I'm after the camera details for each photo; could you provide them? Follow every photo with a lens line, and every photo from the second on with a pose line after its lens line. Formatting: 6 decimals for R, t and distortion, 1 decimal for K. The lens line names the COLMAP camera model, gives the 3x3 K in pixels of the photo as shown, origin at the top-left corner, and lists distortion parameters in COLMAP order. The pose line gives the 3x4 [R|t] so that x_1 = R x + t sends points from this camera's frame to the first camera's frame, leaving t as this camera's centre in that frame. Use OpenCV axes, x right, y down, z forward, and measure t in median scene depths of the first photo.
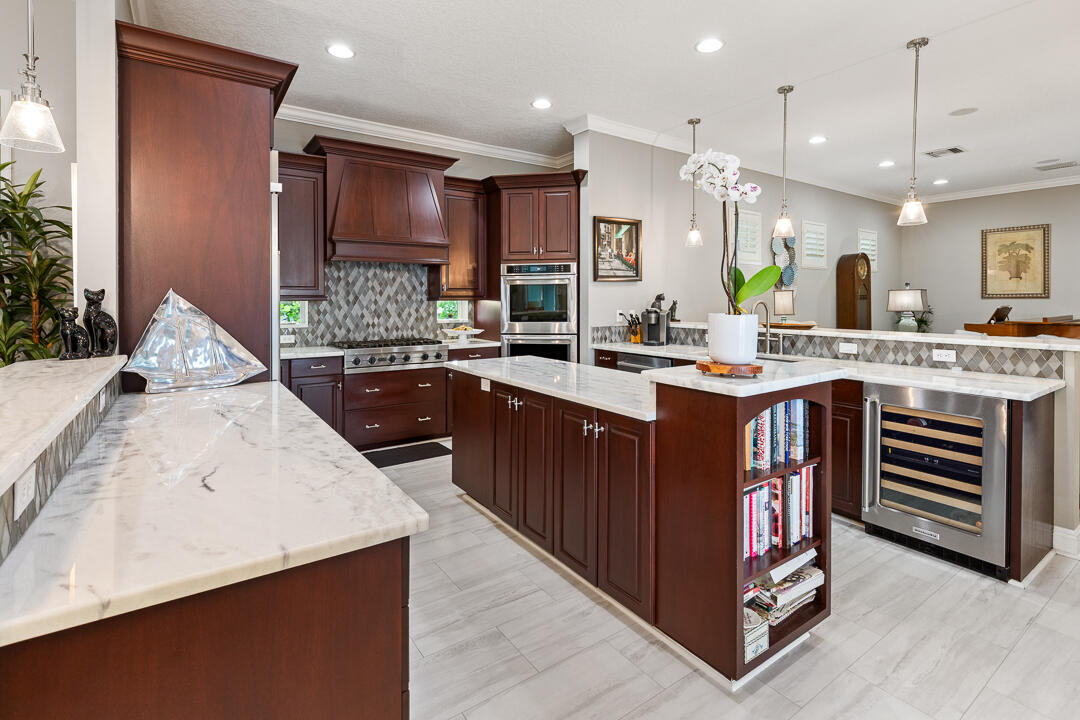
lens RADIAL K [[506.7, 0, 536.1], [0, 506.7, 304.5], [0, 0, 1]] dist [0.005639, 0.000357]
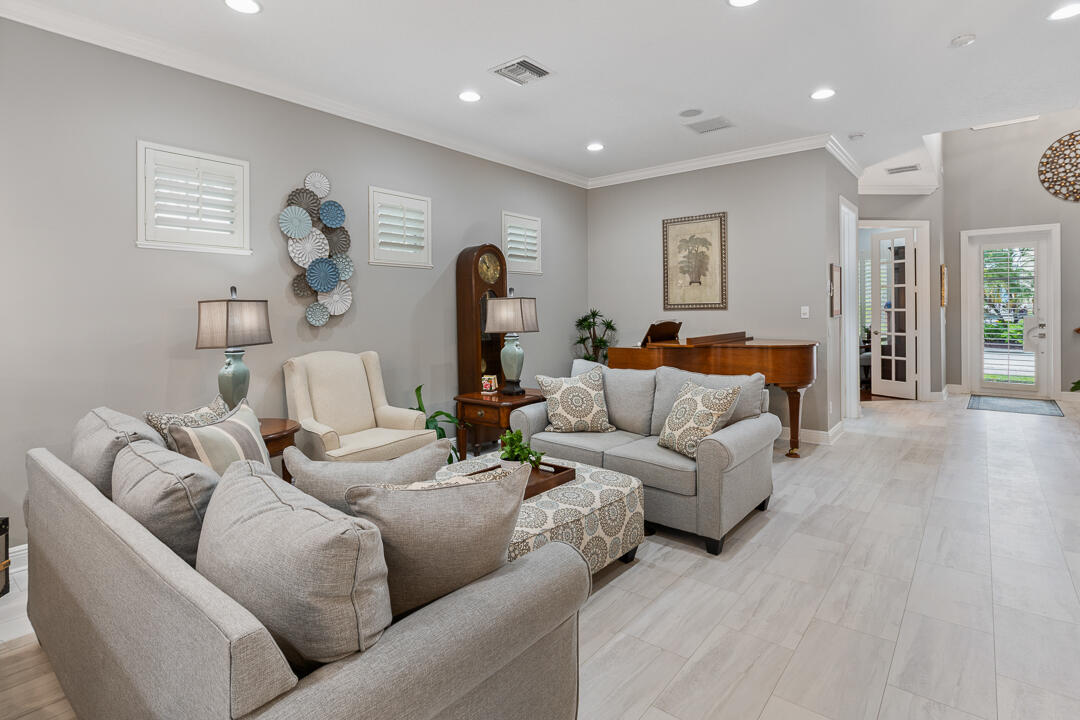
lens RADIAL K [[543.6, 0, 540.6], [0, 543.6, 310.9], [0, 0, 1]] dist [-0.002348, -0.000052]
pose [[0.960800, -0.010901, 0.277029, 0.509931], [0.015109, 0.999801, -0.013061, -0.003830], [-0.276832, 0.016734, 0.960773, 0.296863]]
